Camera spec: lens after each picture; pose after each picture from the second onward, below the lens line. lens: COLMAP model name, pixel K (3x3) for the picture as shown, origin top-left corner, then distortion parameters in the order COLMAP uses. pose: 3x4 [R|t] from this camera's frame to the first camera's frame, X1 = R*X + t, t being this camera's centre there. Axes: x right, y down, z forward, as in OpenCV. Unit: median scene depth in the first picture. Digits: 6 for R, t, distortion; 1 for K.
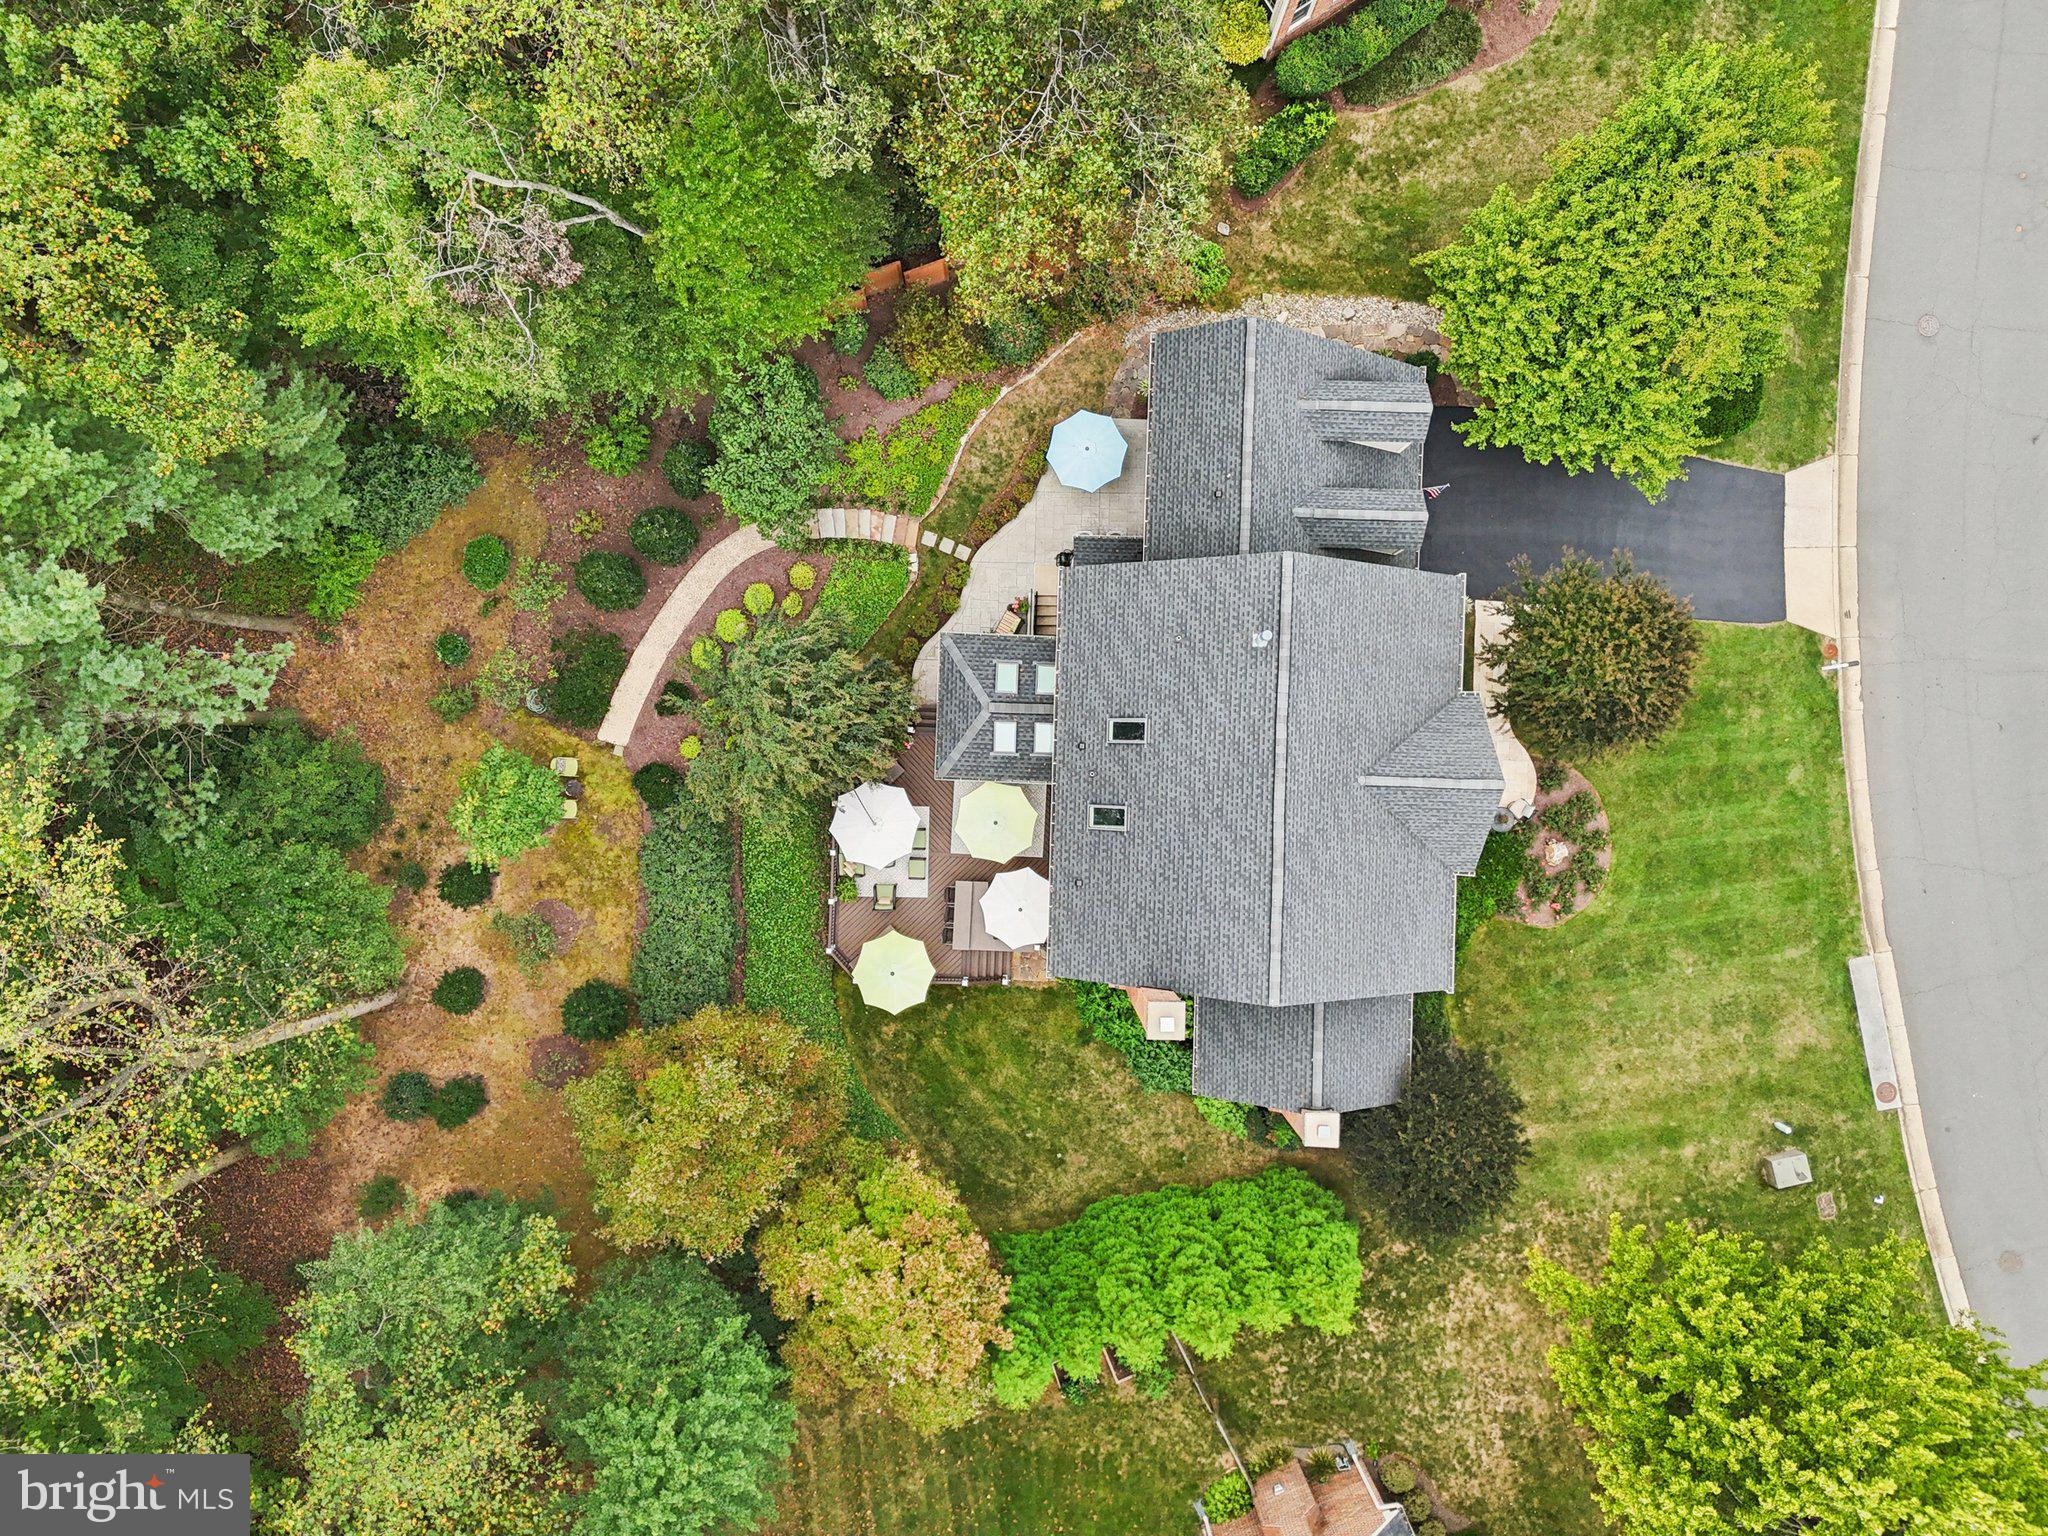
lens RADIAL K [[1438.0, 0, 975.3], [0, 1438.0, 808.2], [0, 0, 1]] dist [0.021510, -0.028190]
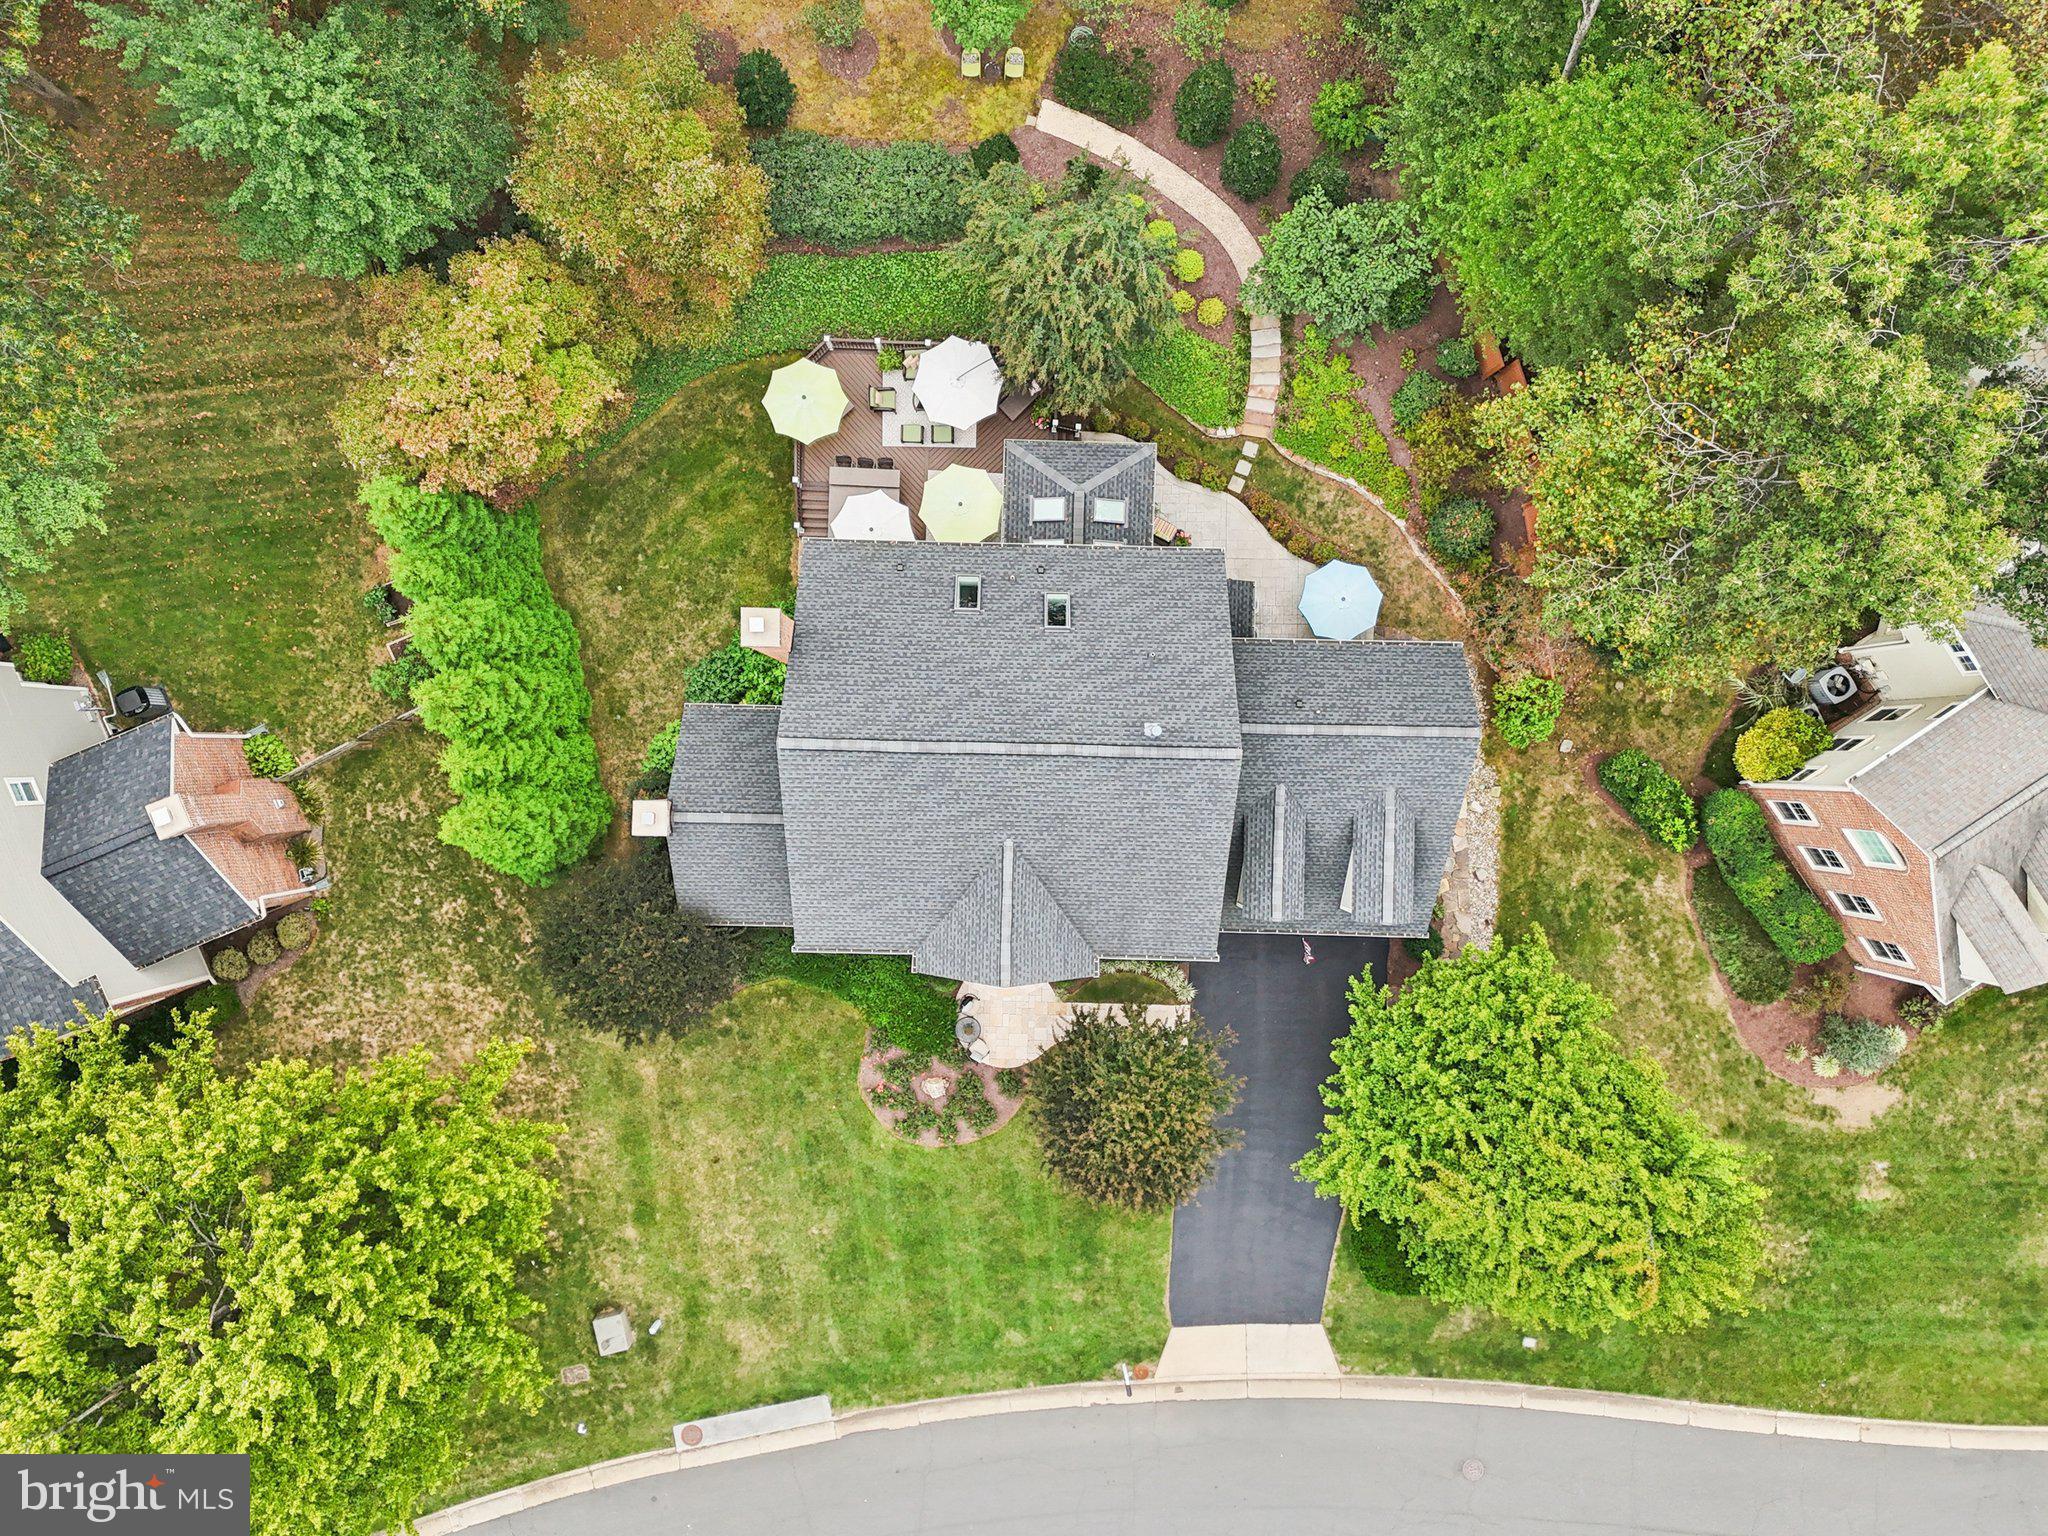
lens RADIAL K [[1438.0, 0, 975.3], [0, 1438.0, 808.2], [0, 0, 1]] dist [0.021510, -0.028190]
pose [[0.007834, 0.999961, 0.004155, 0.213125], [-0.999932, 0.007870, -0.008568, 0.010225], [-0.008600, -0.004087, 0.999955, 0.021866]]
